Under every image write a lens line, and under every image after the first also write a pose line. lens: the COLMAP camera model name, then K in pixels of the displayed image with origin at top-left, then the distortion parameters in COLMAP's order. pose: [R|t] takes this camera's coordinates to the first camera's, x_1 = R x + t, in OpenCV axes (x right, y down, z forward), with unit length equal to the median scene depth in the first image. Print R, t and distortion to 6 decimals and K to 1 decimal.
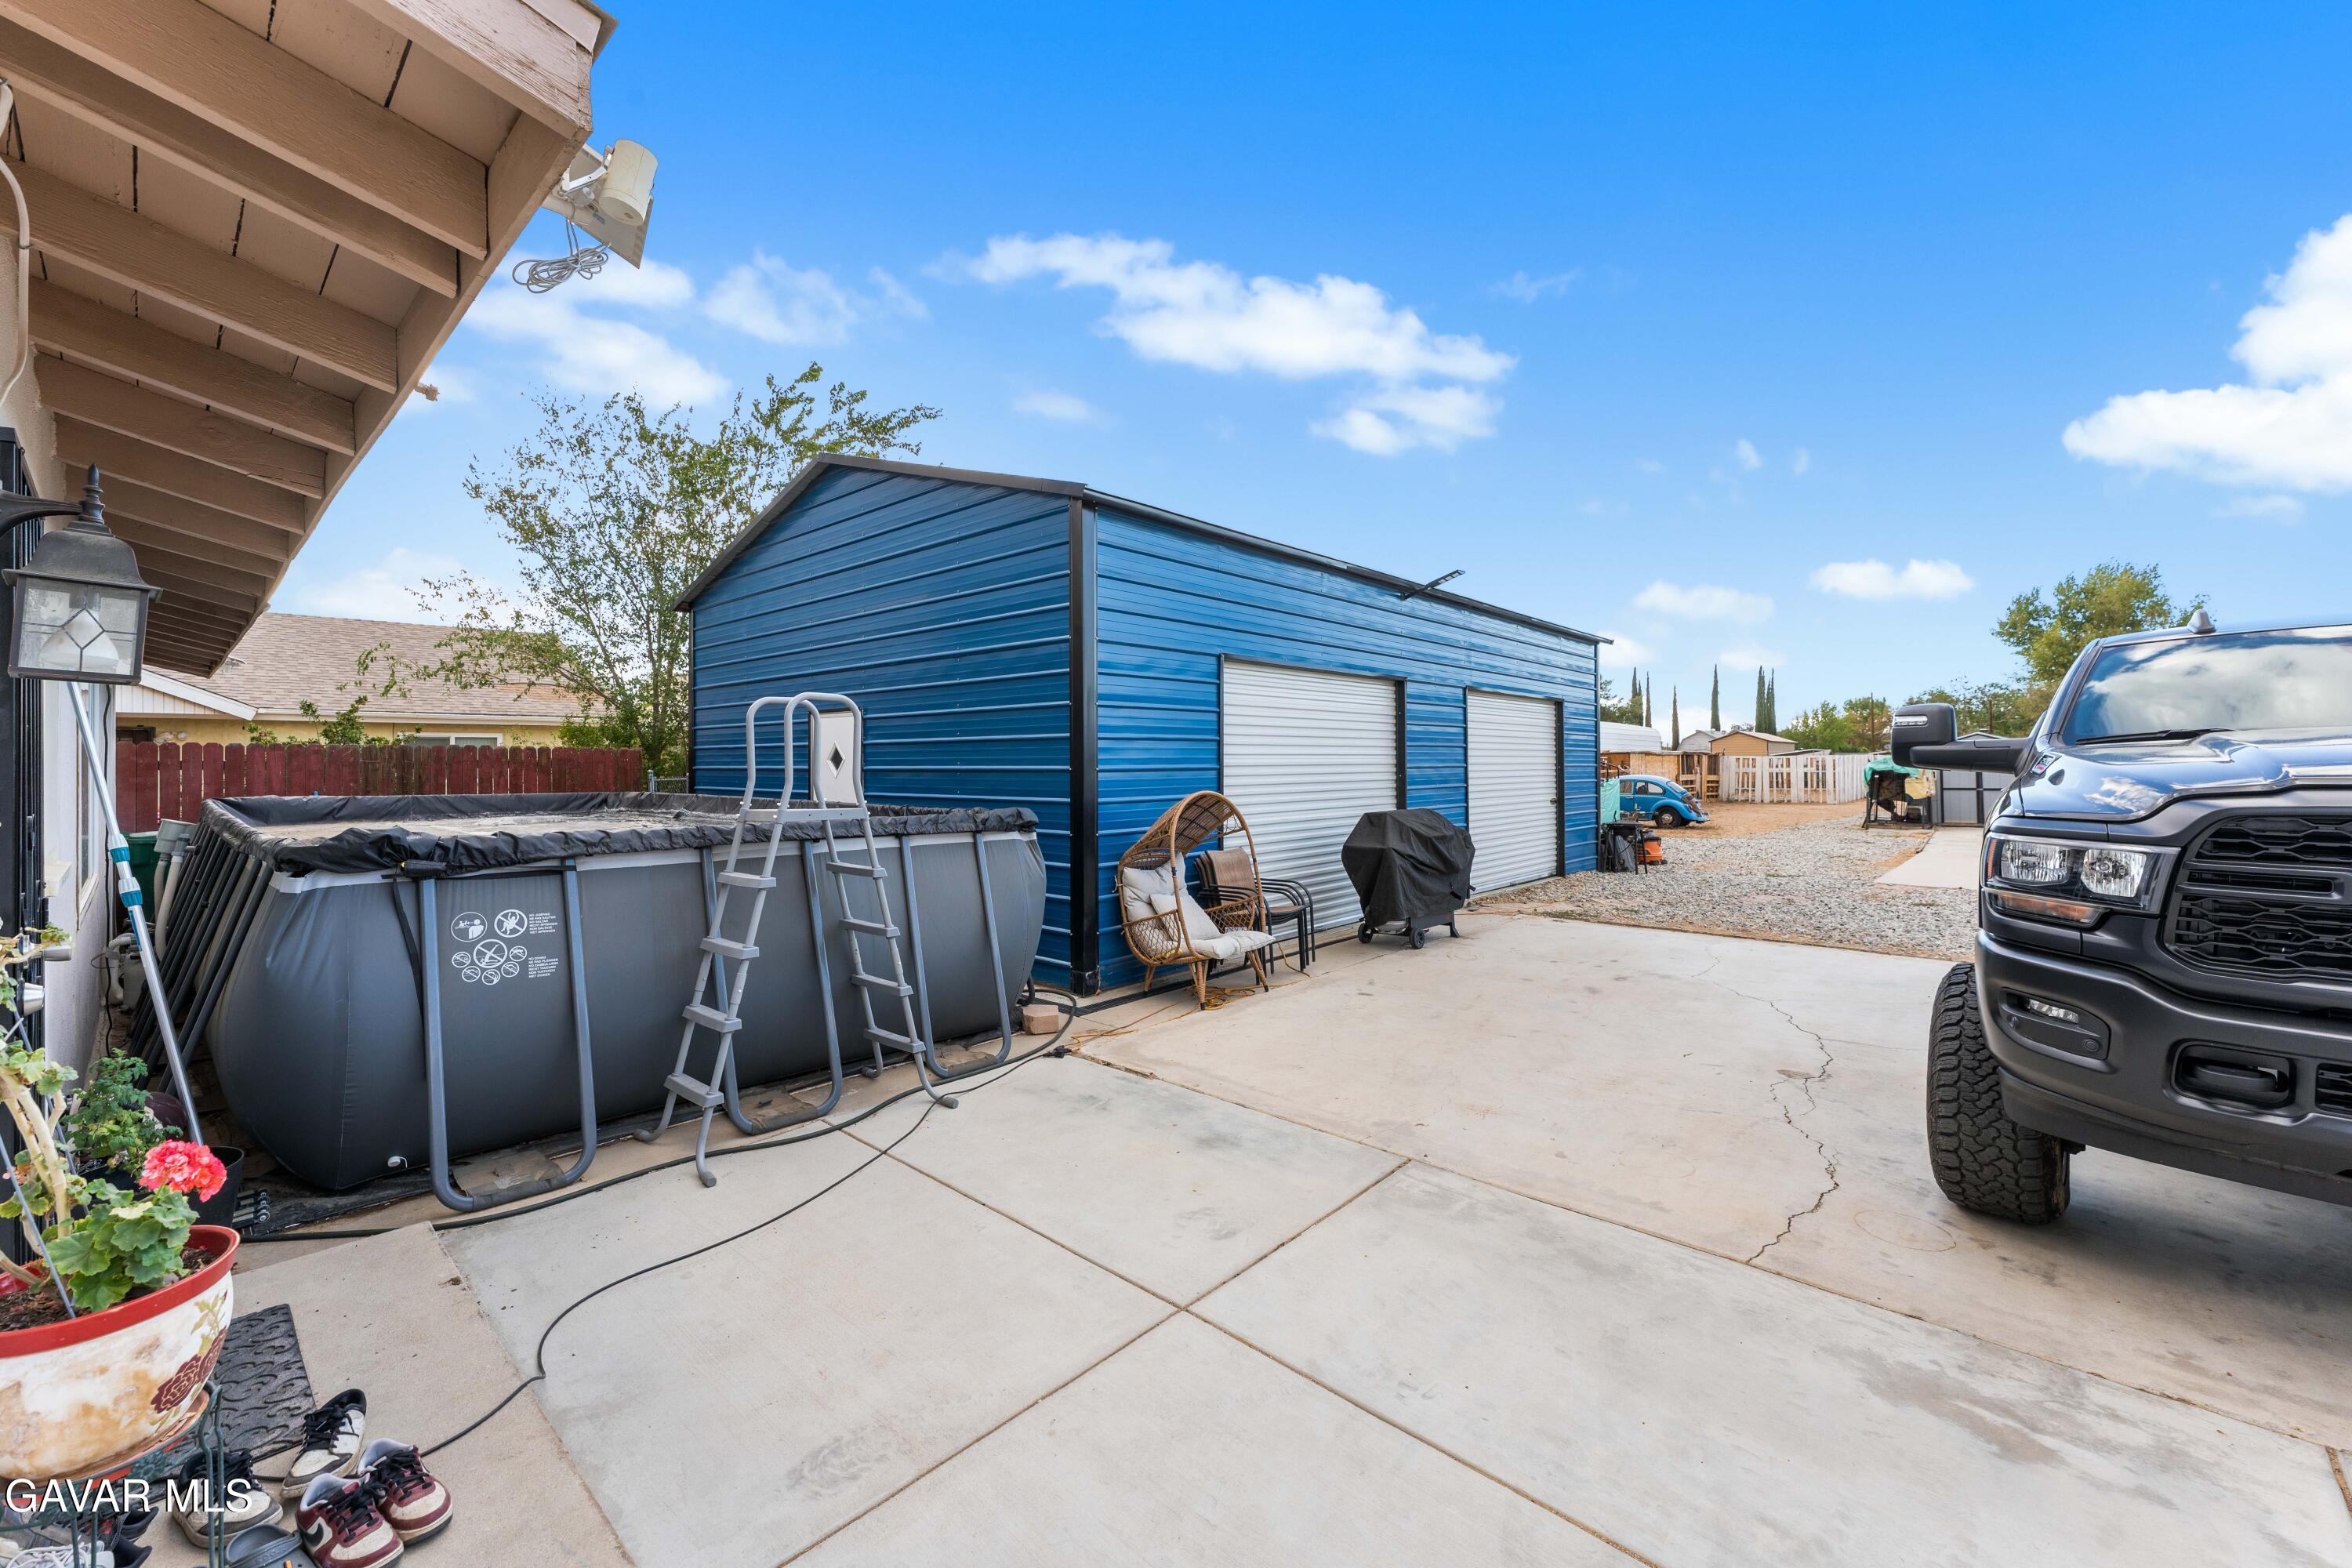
lens RADIAL K [[945.7, 0, 1169.6], [0, 945.7, 794.6], [0, 0, 1]] dist [0.001223, 0.000090]
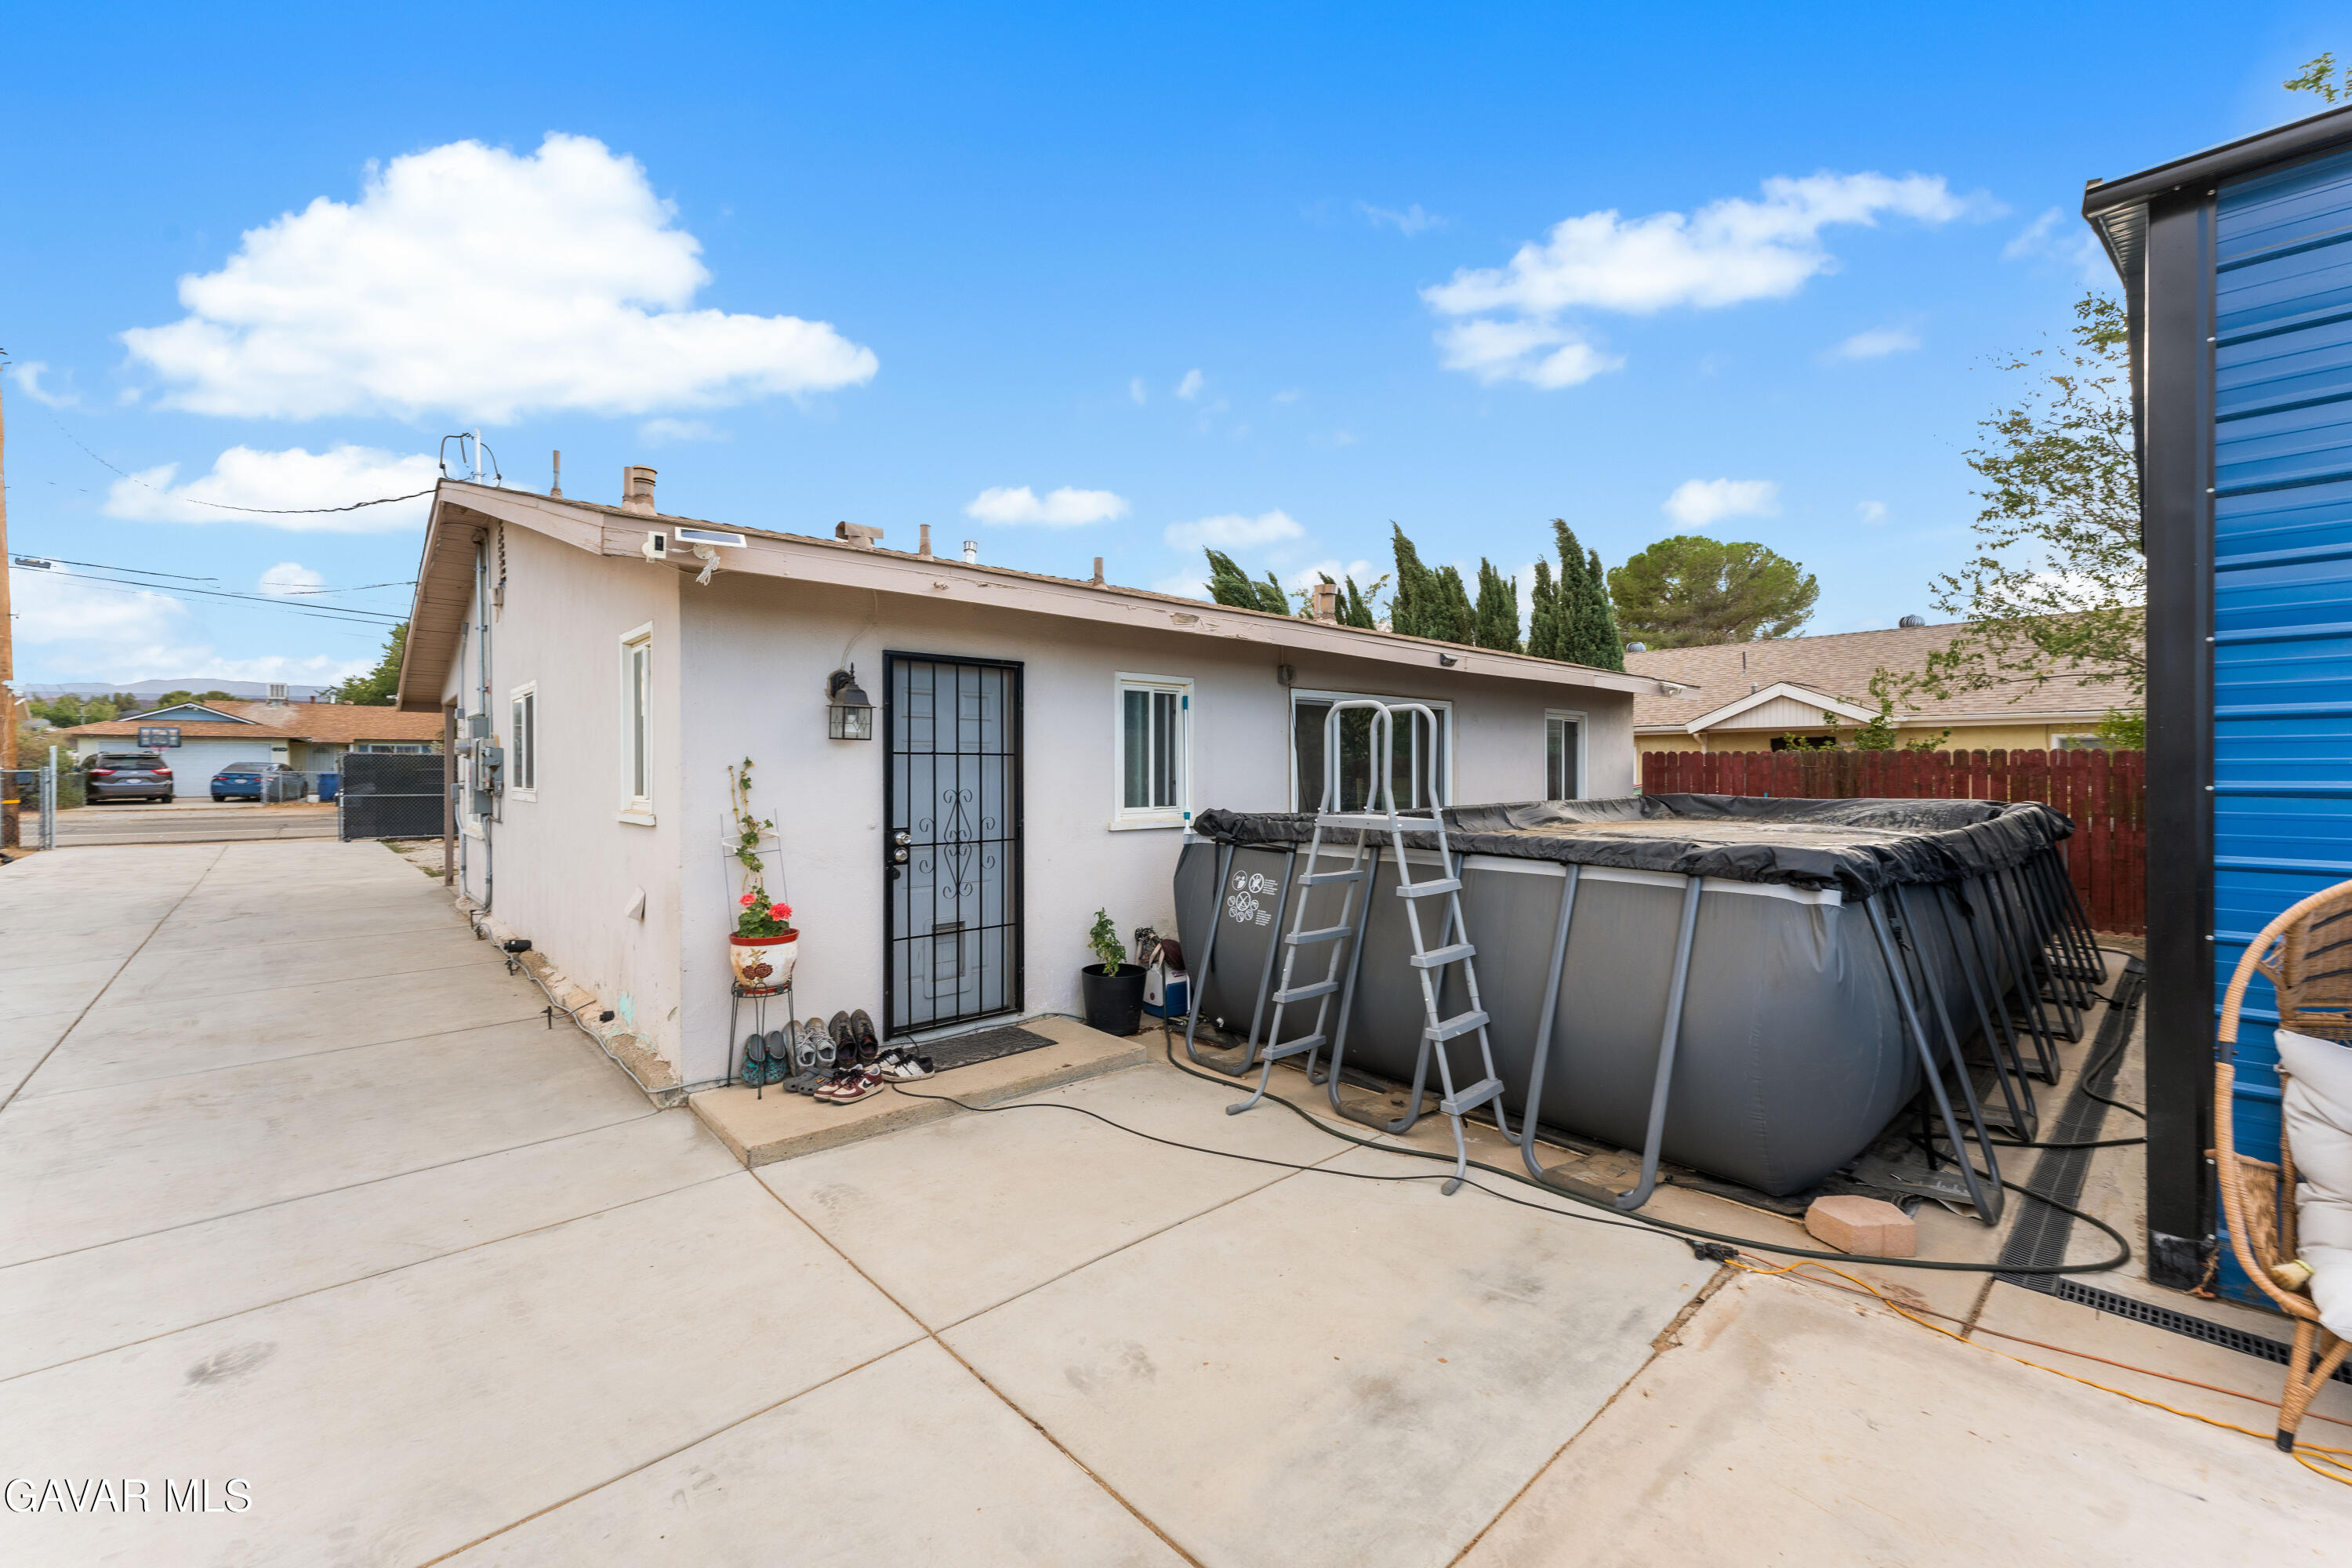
lens RADIAL K [[945.7, 0, 1169.6], [0, 945.7, 794.6], [0, 0, 1]] dist [0.001223, 0.000090]
pose [[-0.081105, 0.031620, -0.996204, 0.594552], [-0.035385, 0.998775, 0.034583, -0.032921], [0.996077, 0.038055, -0.079887, 0.817367]]
